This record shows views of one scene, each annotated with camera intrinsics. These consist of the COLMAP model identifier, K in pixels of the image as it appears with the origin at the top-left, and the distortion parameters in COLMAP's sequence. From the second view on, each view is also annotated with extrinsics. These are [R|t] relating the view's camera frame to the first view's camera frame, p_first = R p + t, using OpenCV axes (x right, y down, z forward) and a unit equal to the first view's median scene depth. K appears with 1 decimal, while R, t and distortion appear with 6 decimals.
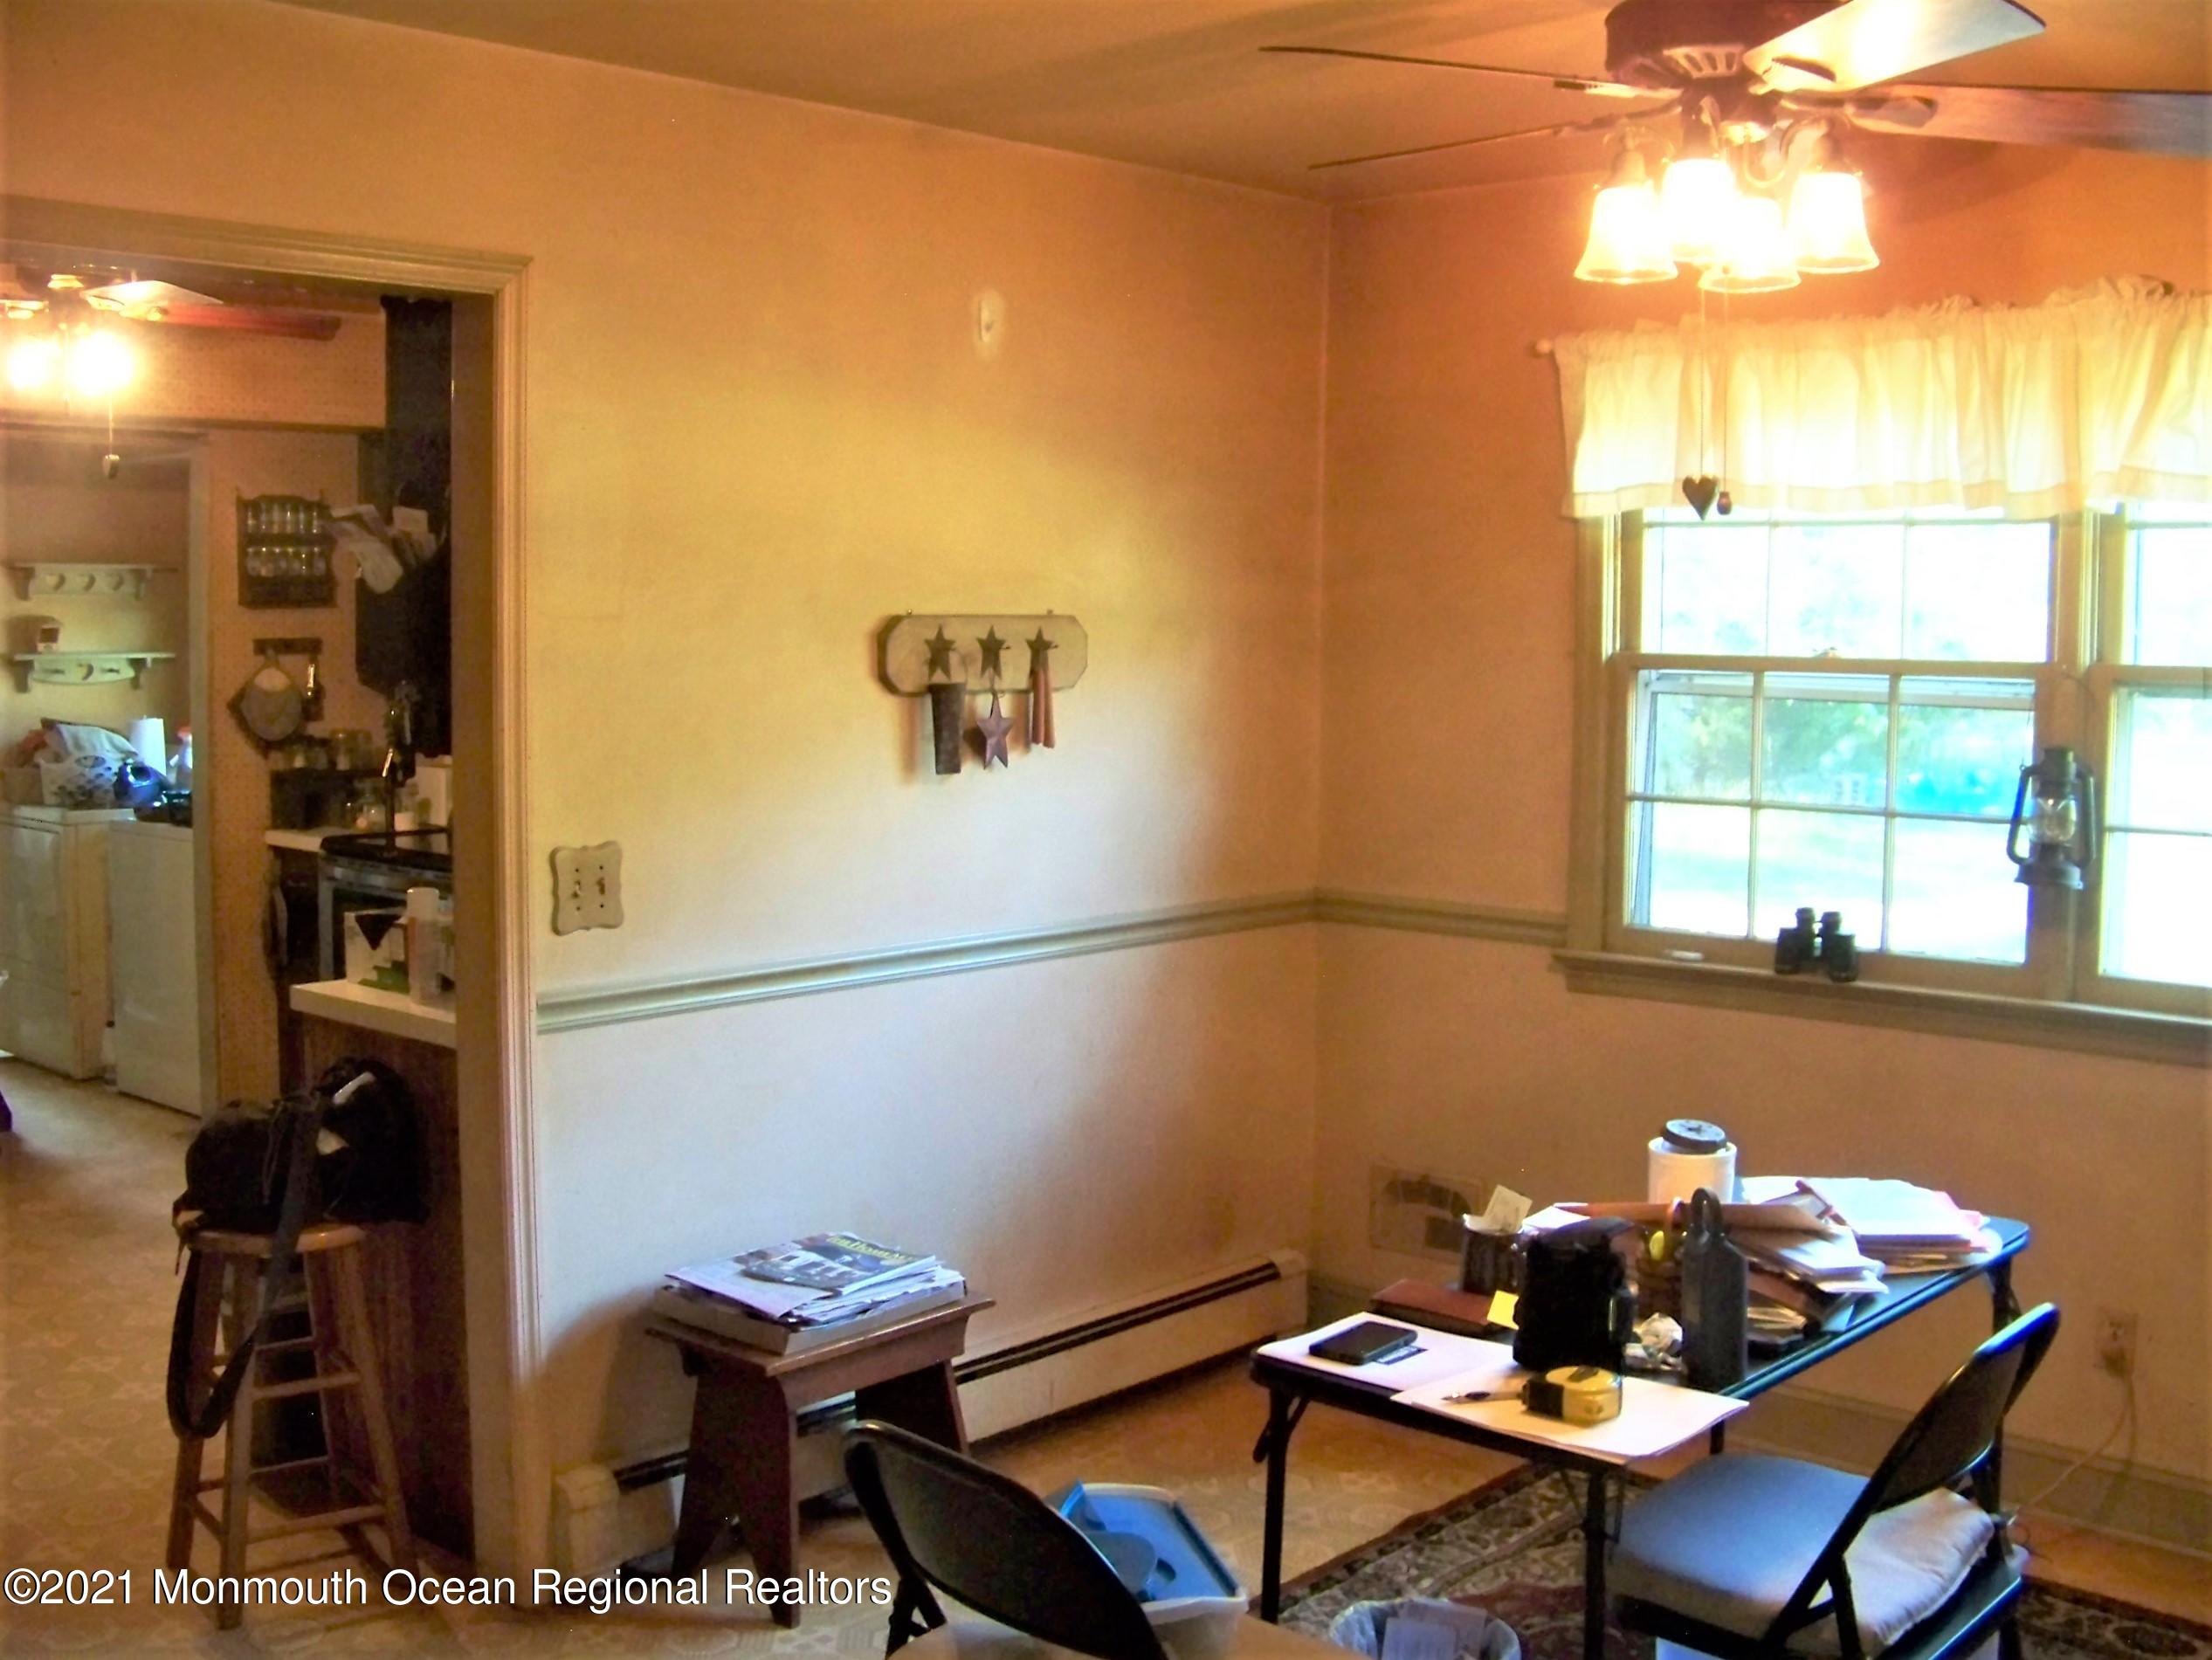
lens RADIAL K [[2342.7, 0, 1105.0], [0, 2342.7, 755.8], [0, 0, 1]] dist [-0.255386, 0.268789]
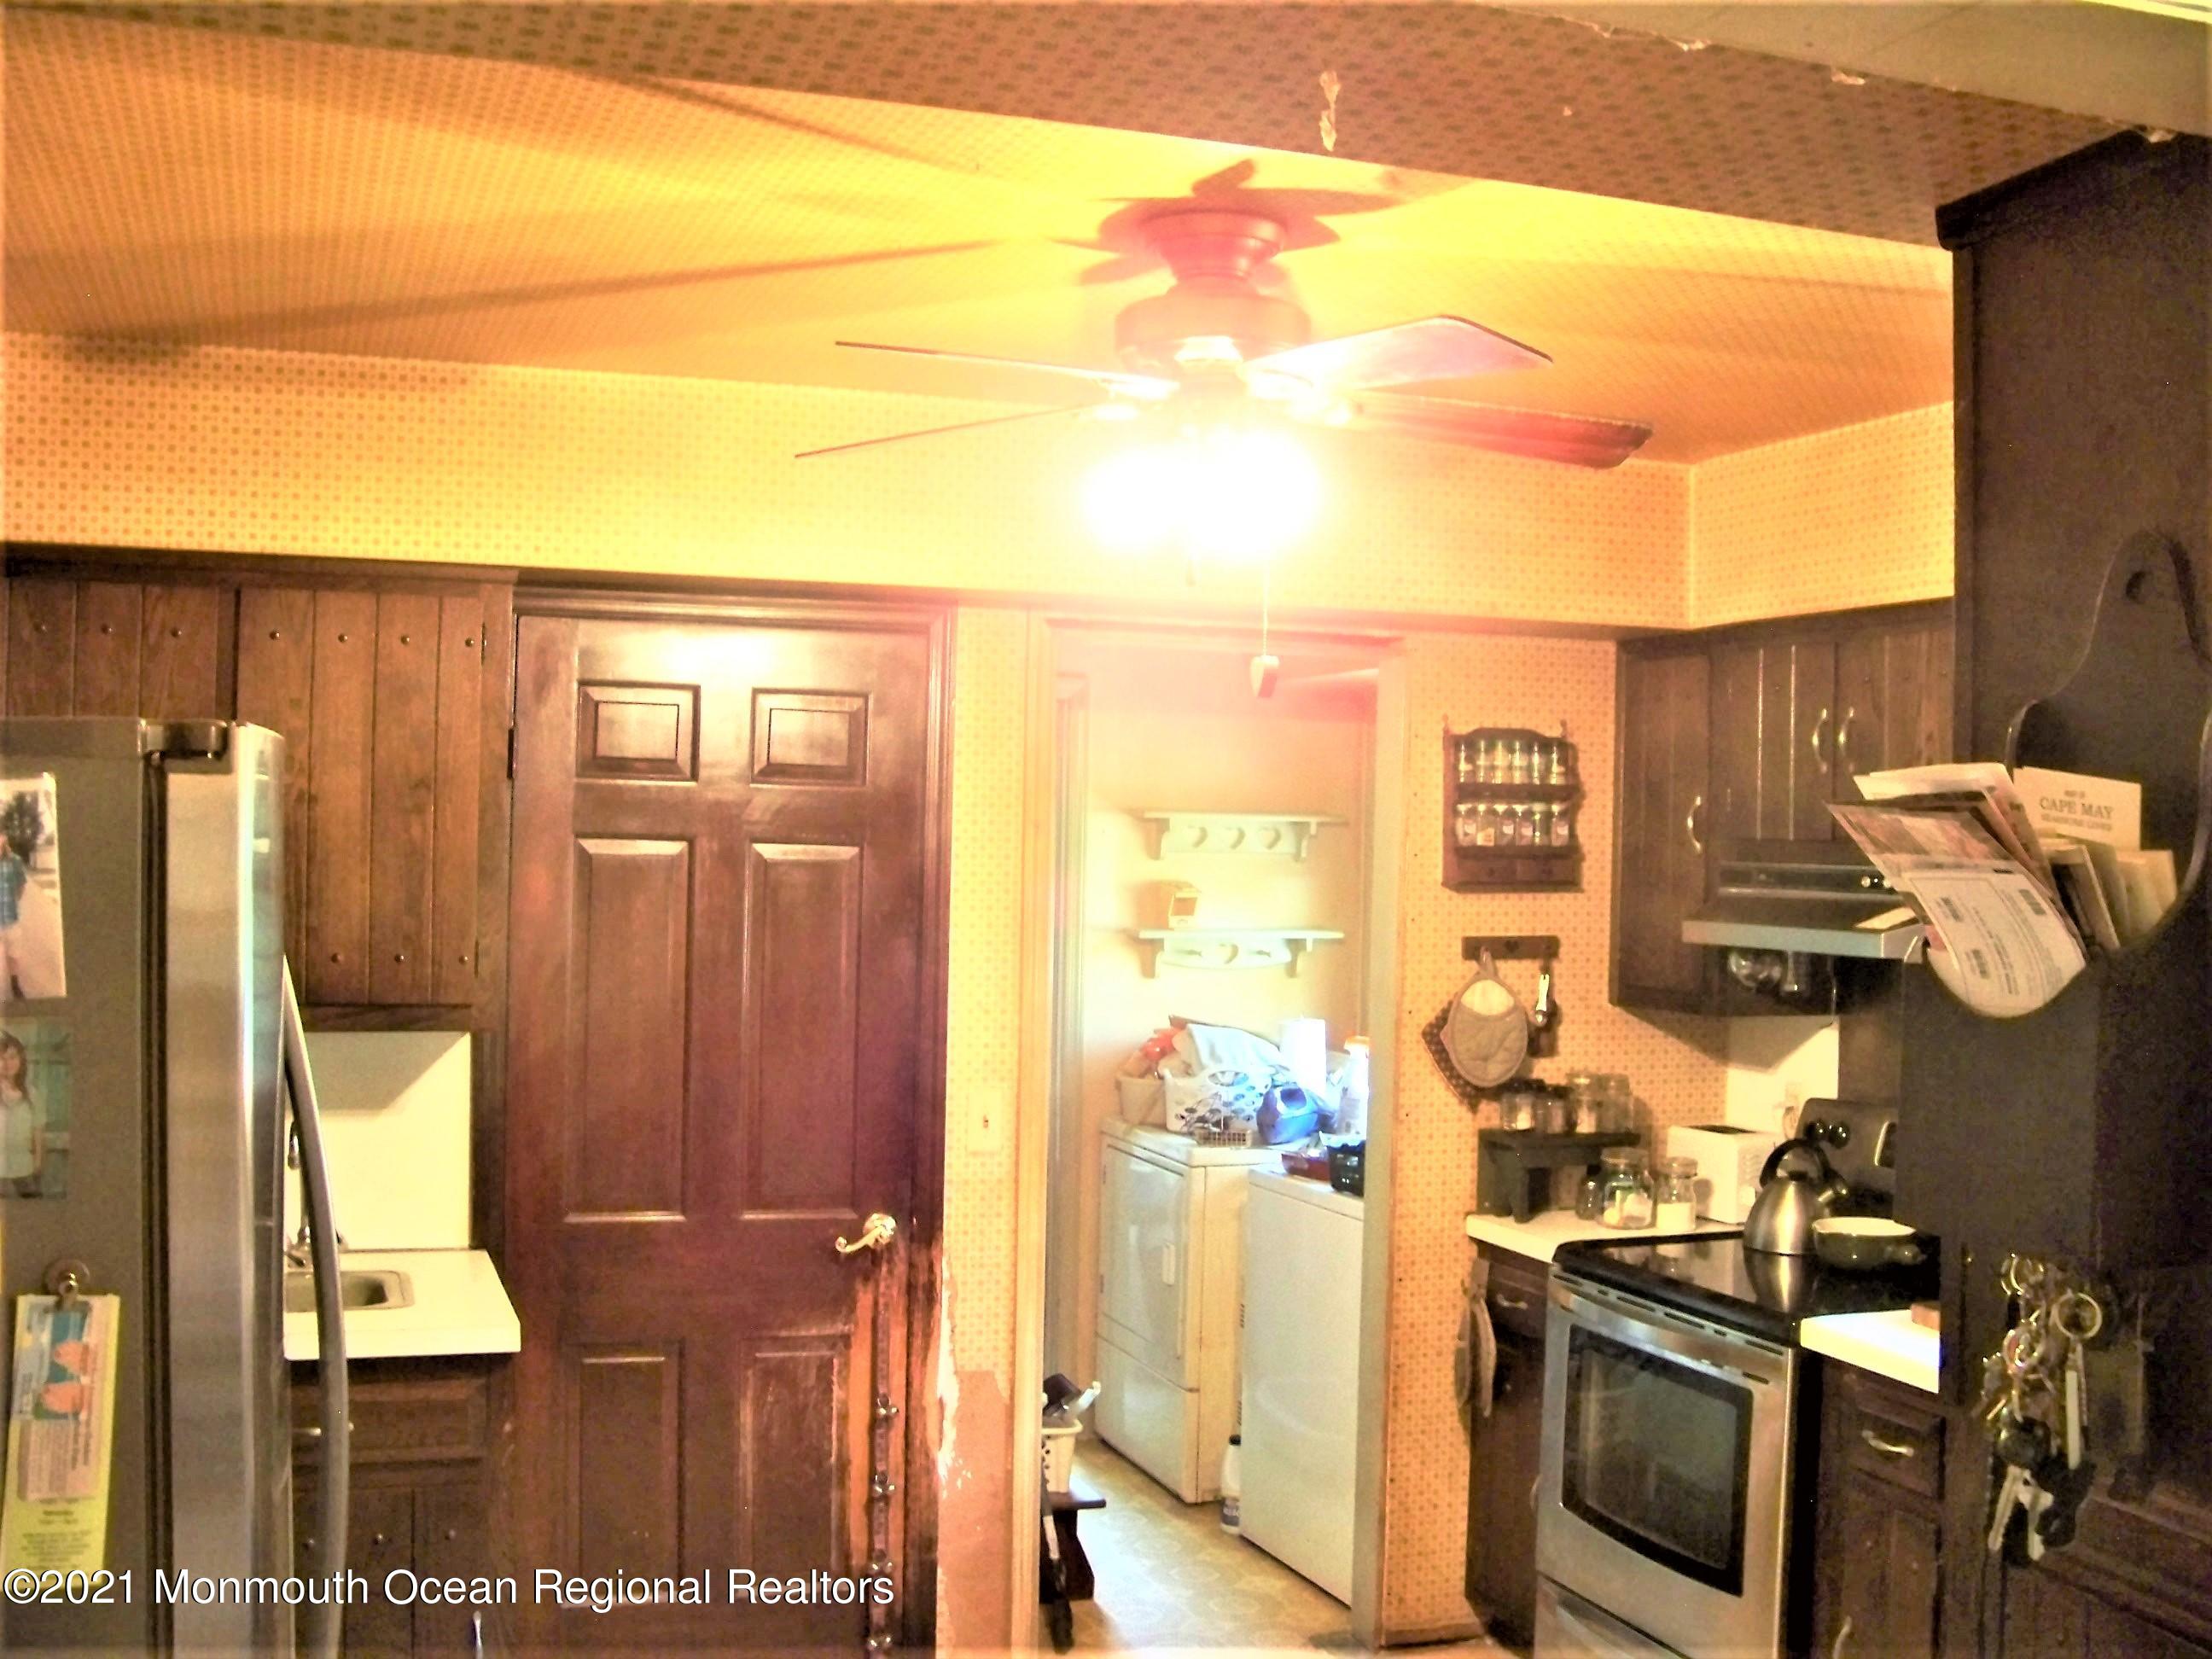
lens RADIAL K [[2318.2, 0, 1101.7], [0, 2318.2, 798.4], [0, 0, 1]] dist [-0.235216, 0.278020]
pose [[0.883548, 0.006403, -0.468296, -0.143990], [-0.044955, 0.996449, -0.071192, -0.038311], [0.466178, 0.083954, 0.880699, 0.328526]]
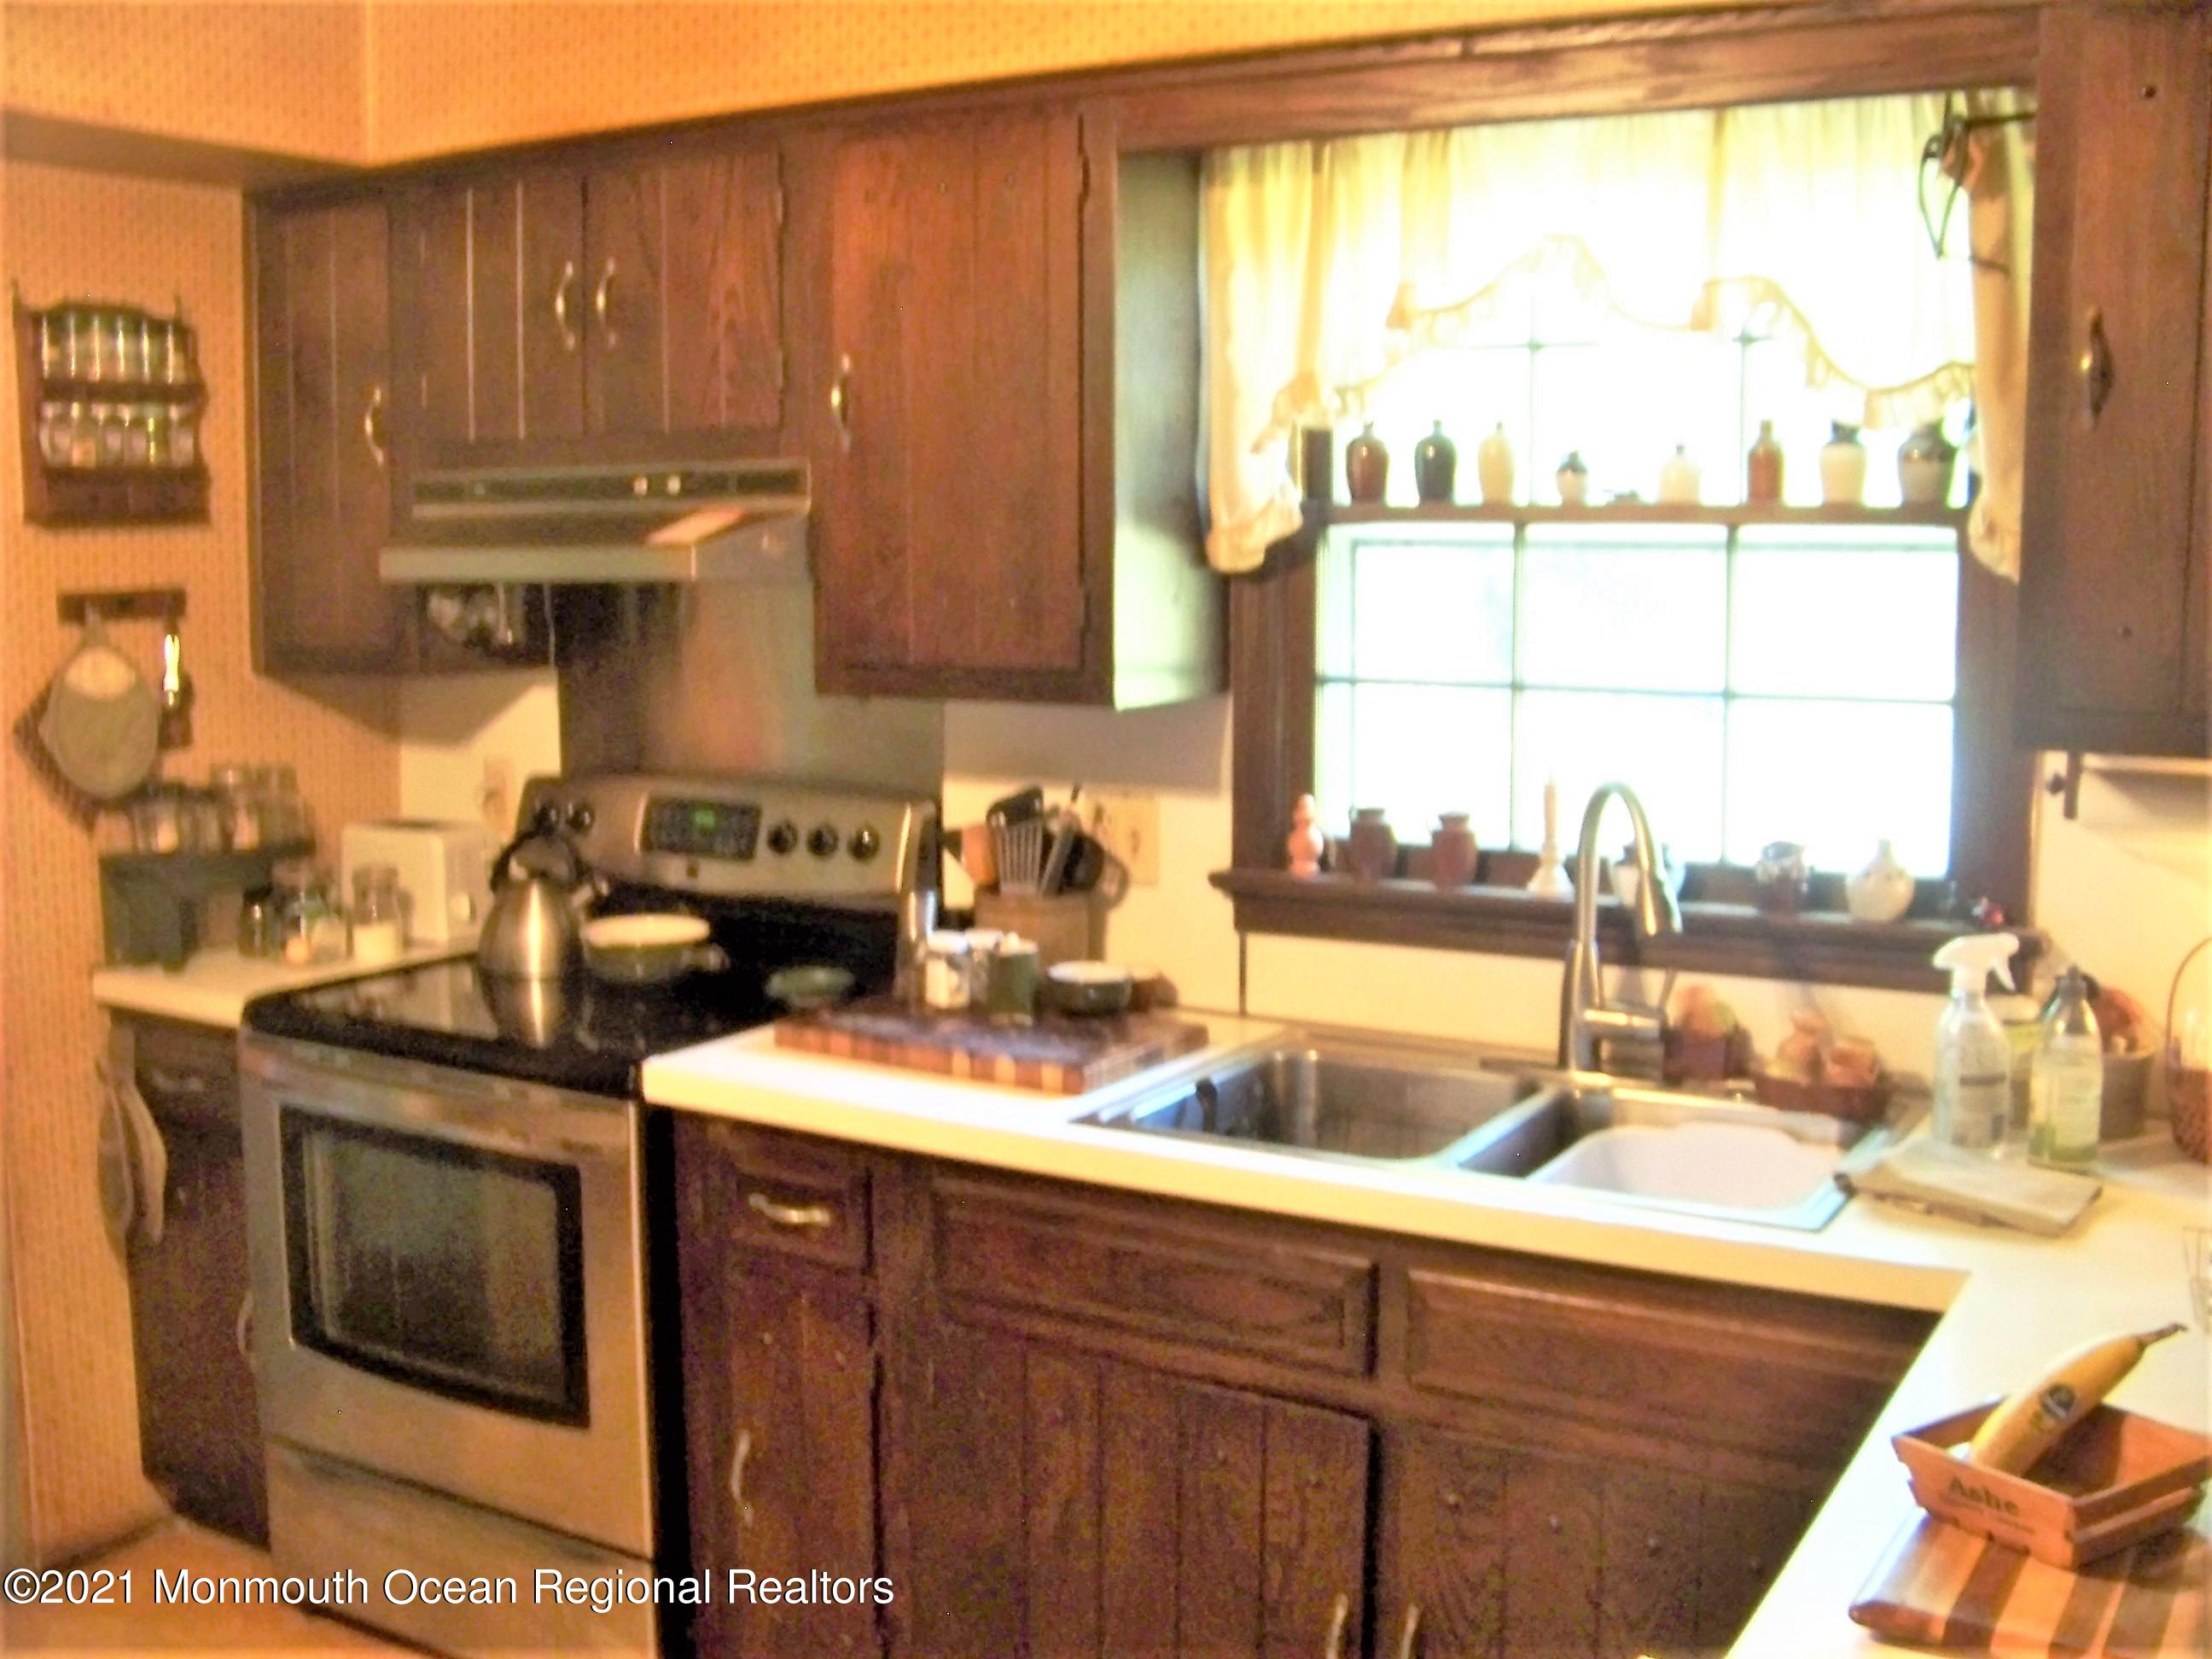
lens RADIAL K [[2318.2, 0, 1101.7], [0, 2318.2, 798.4], [0, 0, 1]] dist [-0.235216, 0.278020]
pose [[0.981395, -0.028960, 0.189801, -0.242104], [0.018419, 0.998200, 0.057066, -0.029814], [-0.191112, -0.052508, 0.980163, 0.472065]]
